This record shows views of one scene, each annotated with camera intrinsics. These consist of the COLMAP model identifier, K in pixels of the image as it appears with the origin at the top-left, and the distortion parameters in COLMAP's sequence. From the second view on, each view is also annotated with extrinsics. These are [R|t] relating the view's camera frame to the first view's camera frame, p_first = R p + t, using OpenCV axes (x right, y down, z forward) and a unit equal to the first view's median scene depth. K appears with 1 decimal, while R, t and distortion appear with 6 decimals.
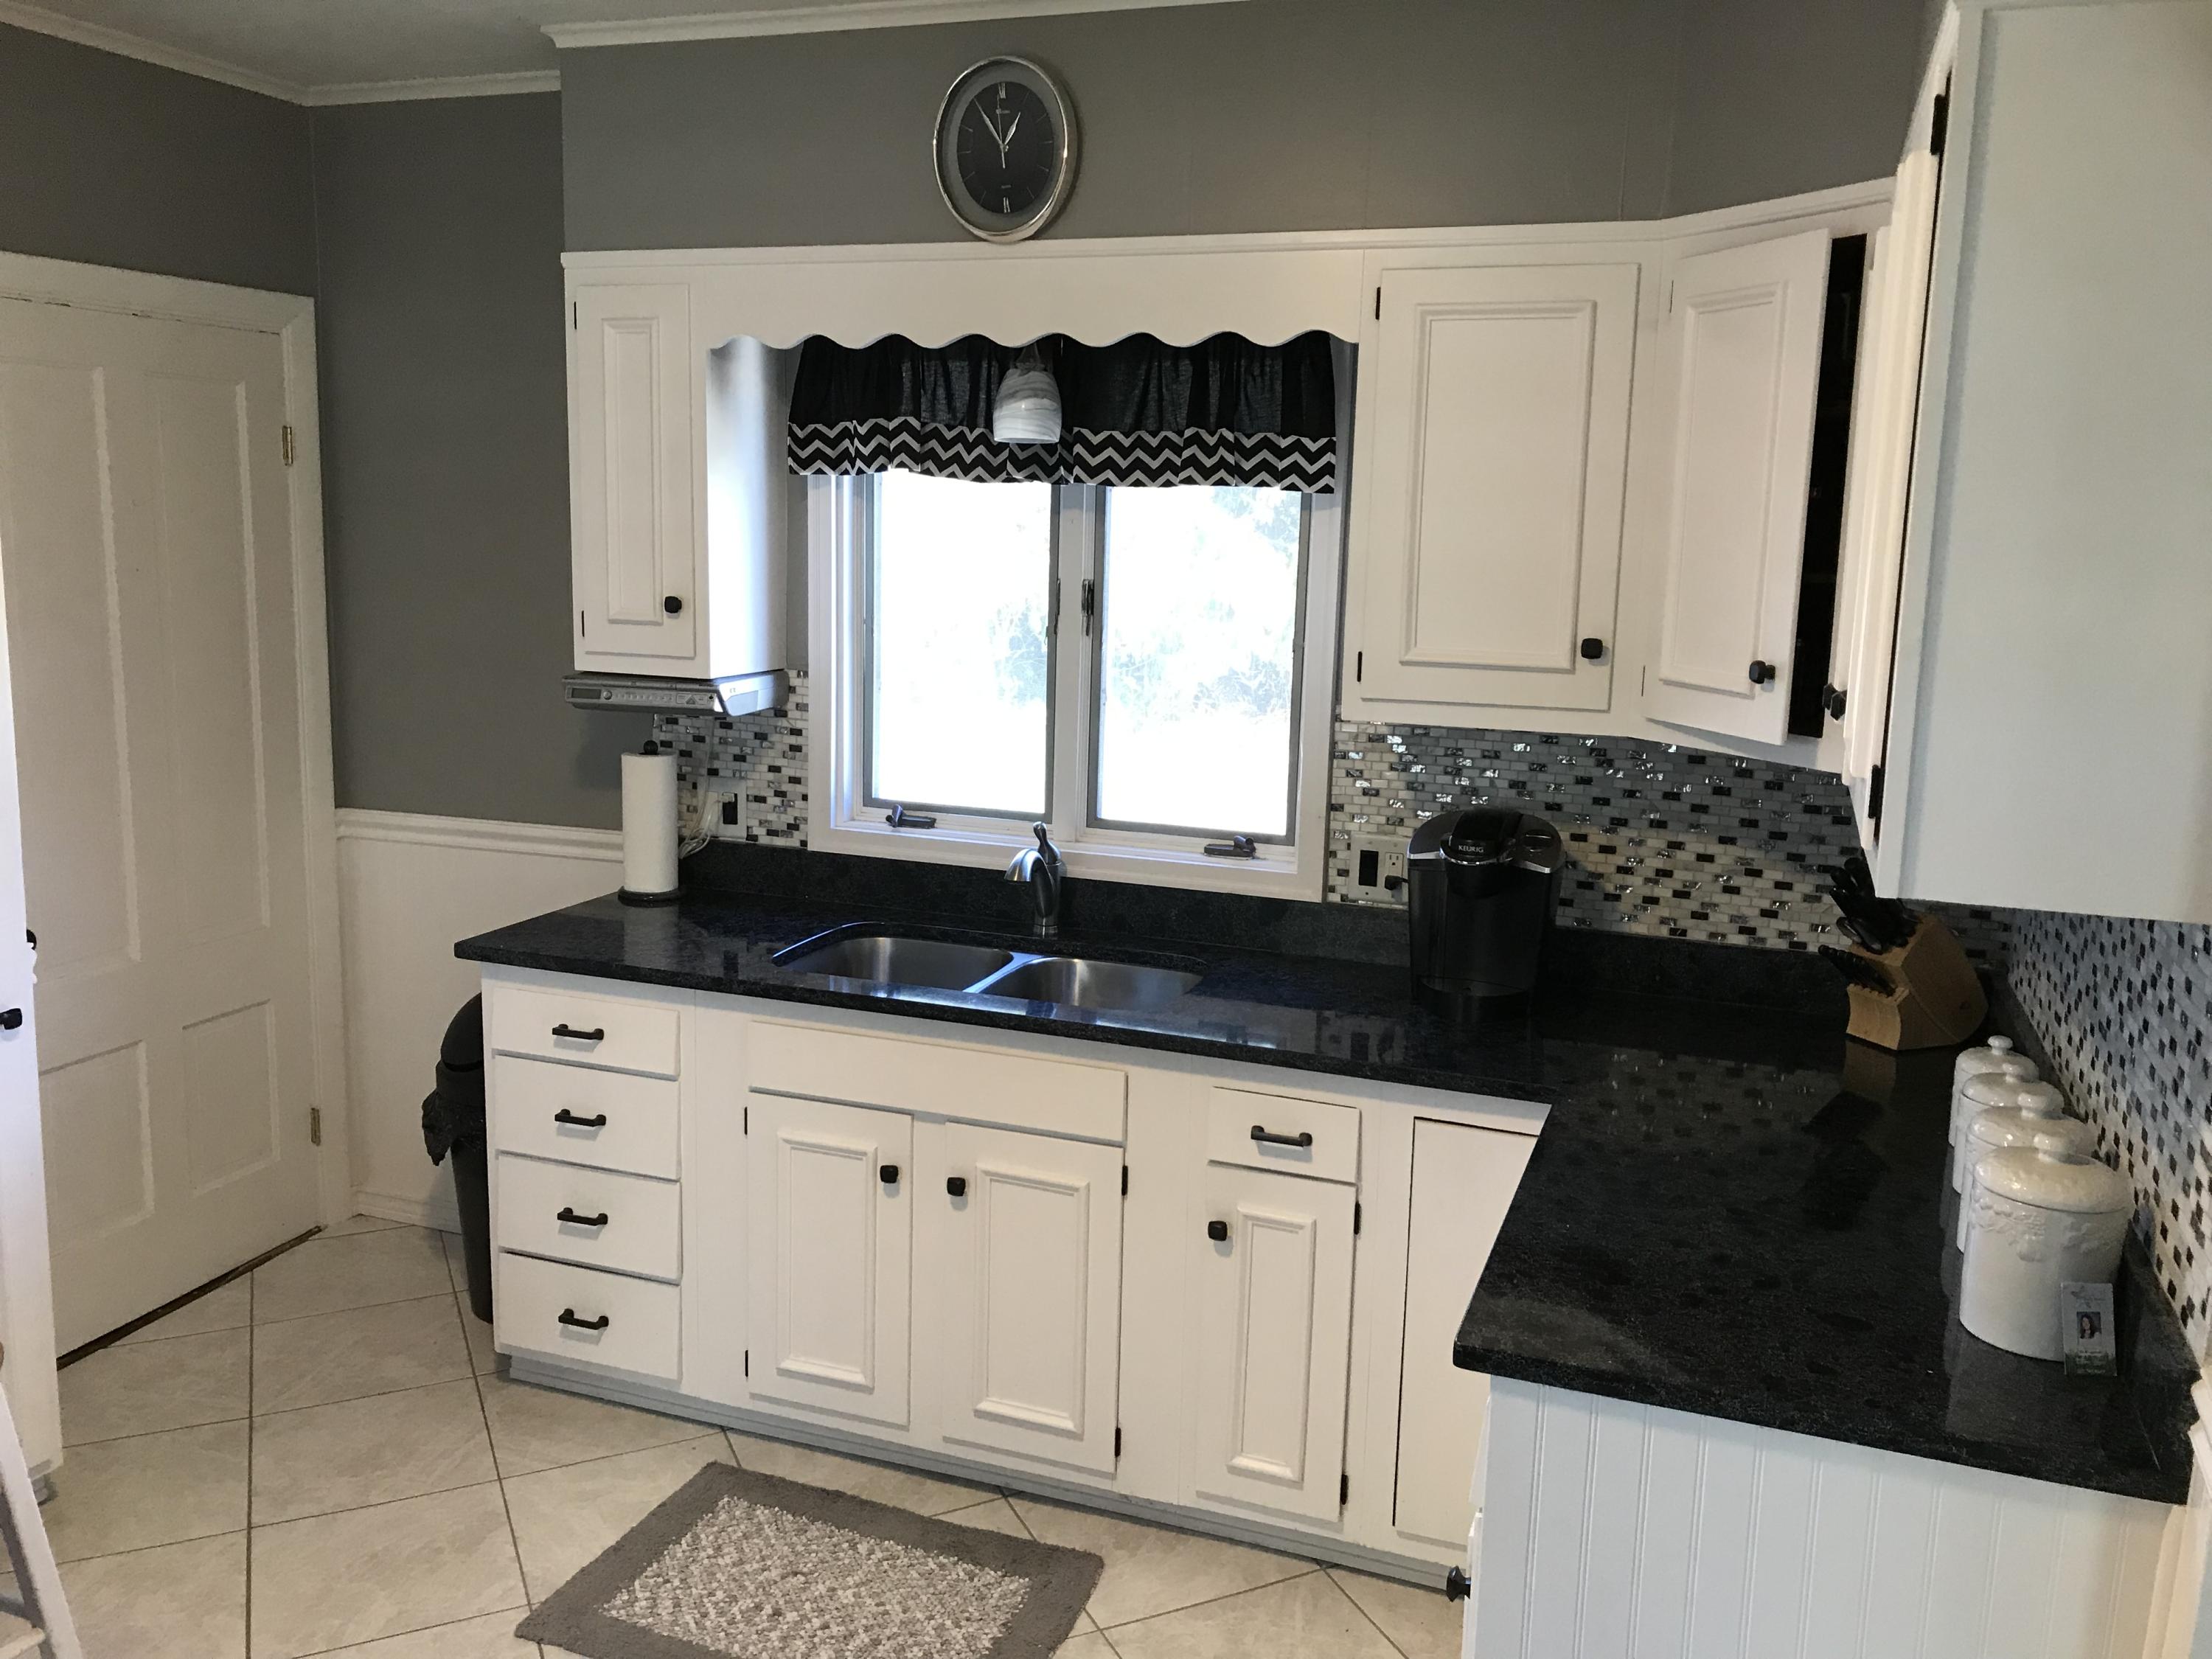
lens RADIAL K [[1823.9, 0, 1101.1], [0, 1823.9, 817.3], [0, 0, 1]] dist [0.013140, 0.005645]
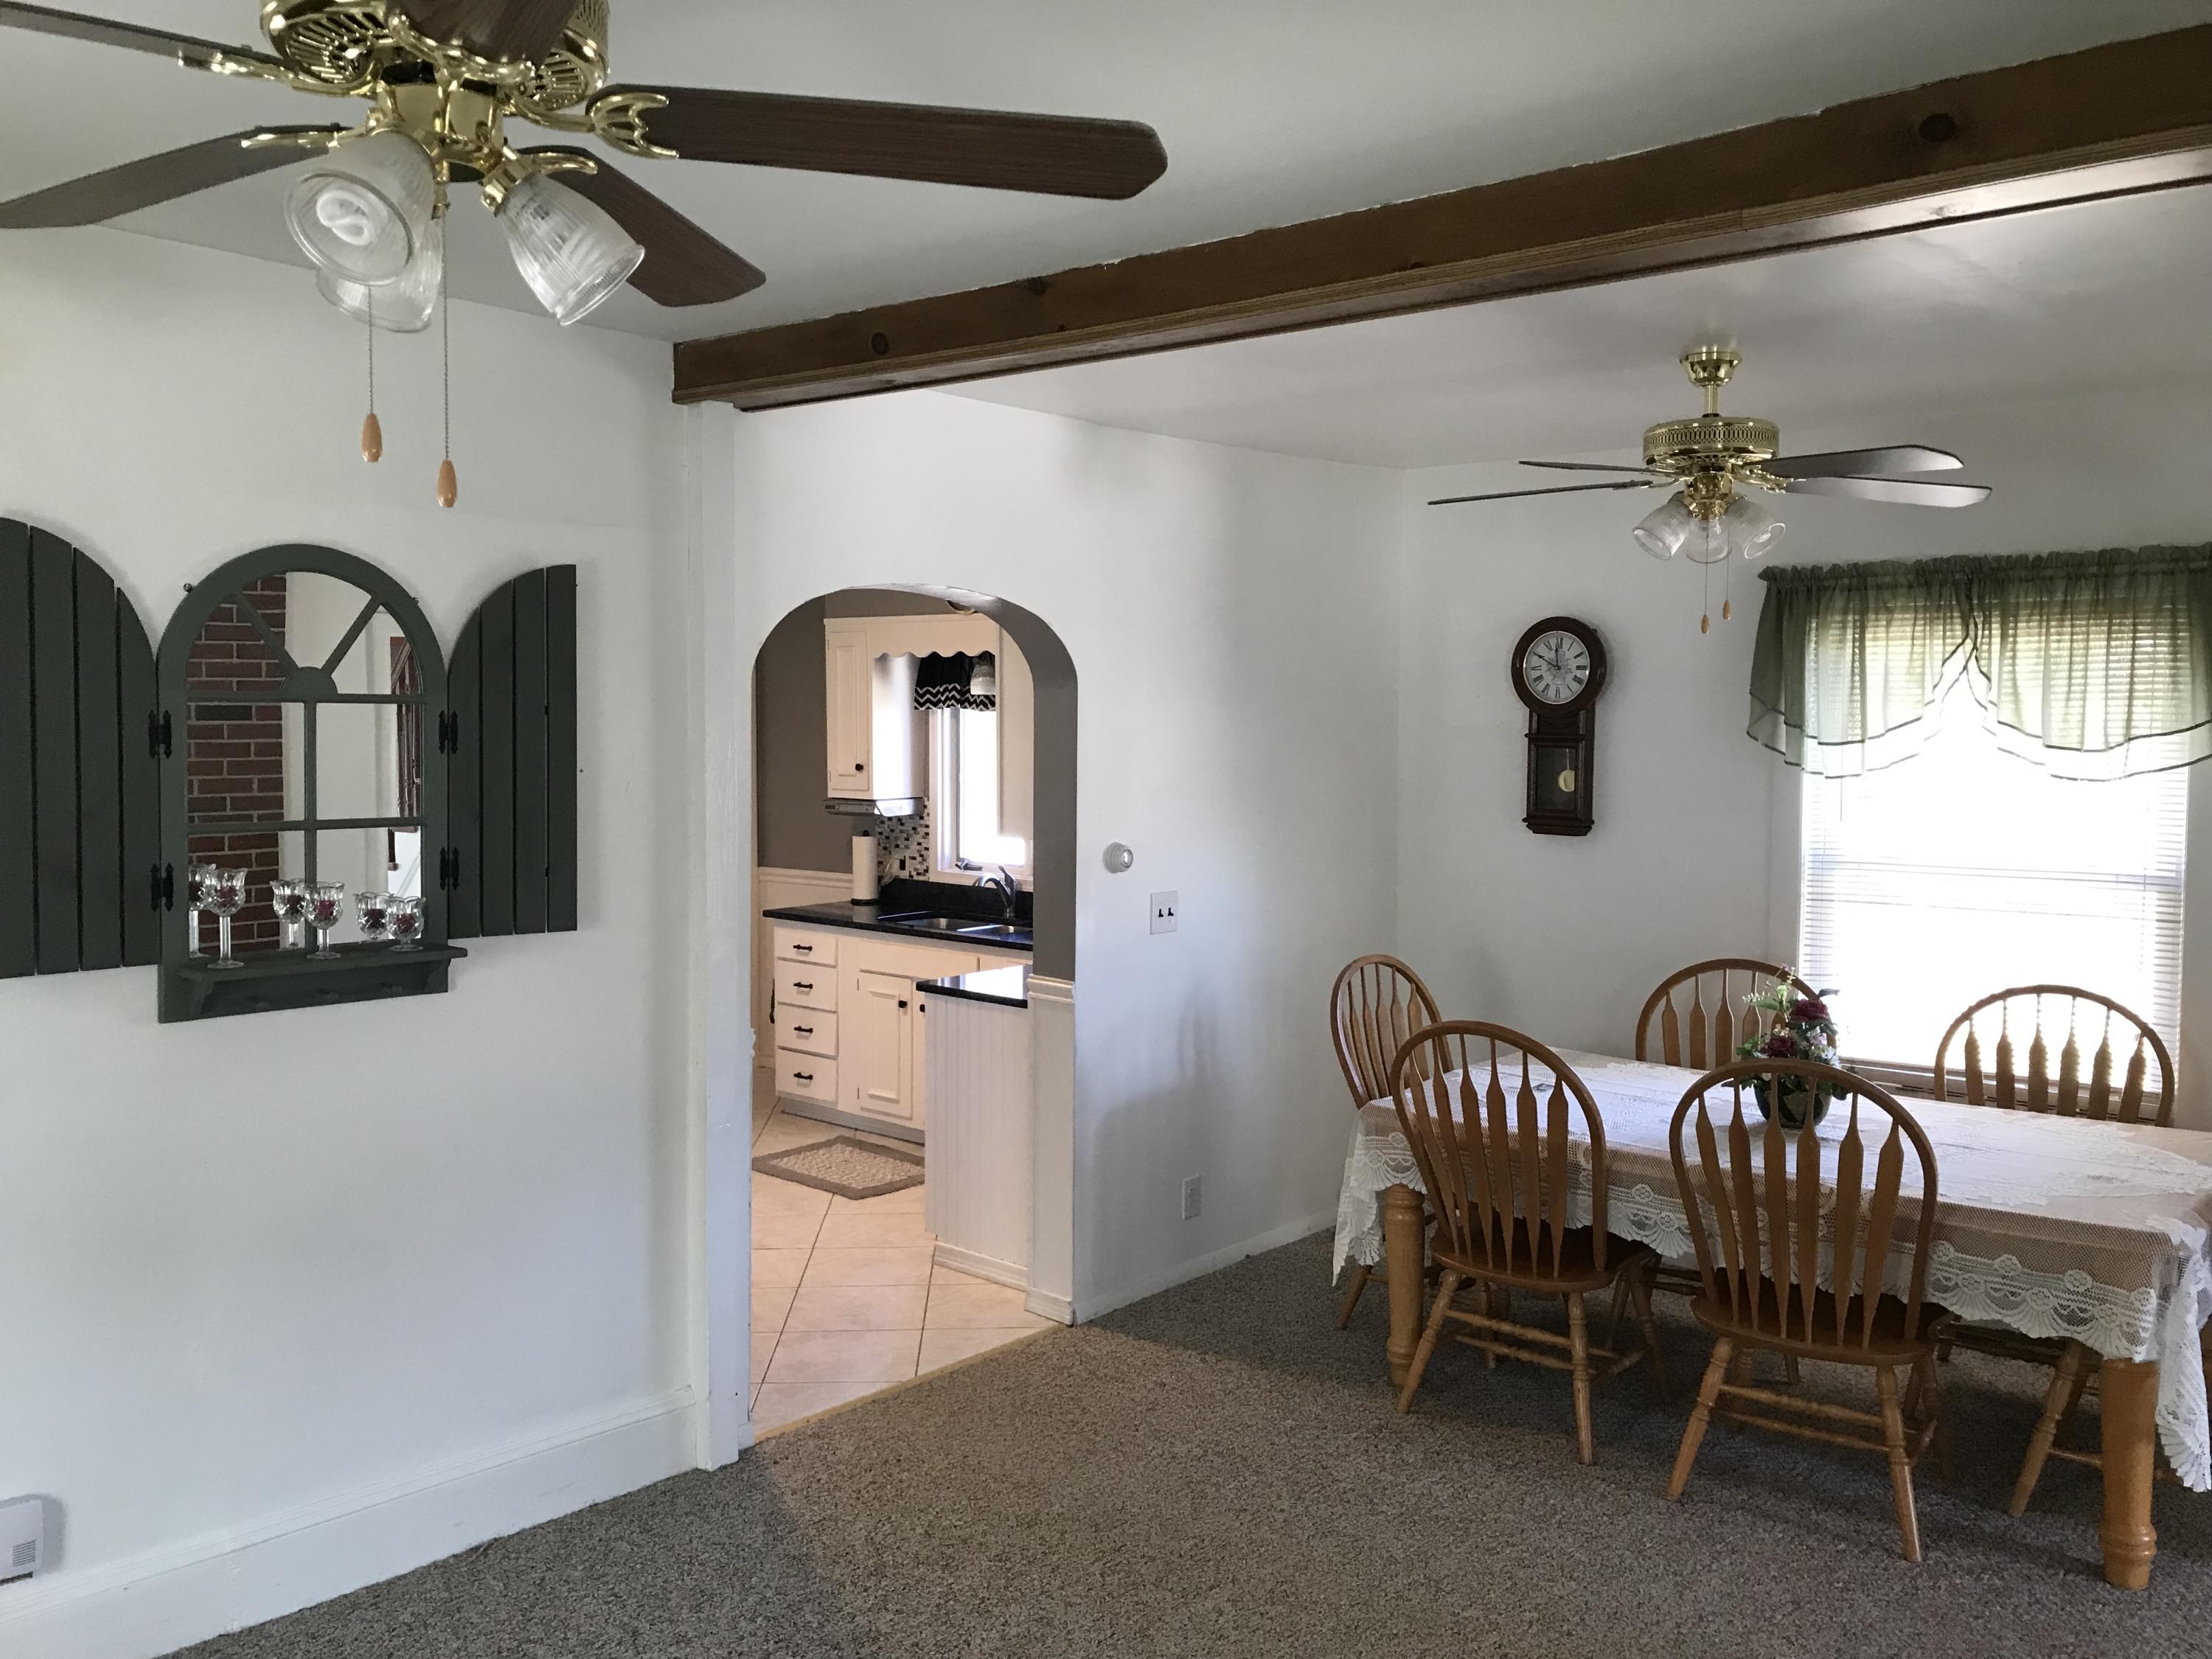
lens RADIAL K [[1823.9, 0, 1101.1], [0, 1823.9, 817.3], [0, 0, 1]] dist [0.013140, 0.005645]
pose [[0.929823, 0.001139, -0.368004, 0.847038], [-0.039105, 0.994639, -0.095727, 0.145790], [0.365922, 0.103400, 0.924883, -0.952345]]
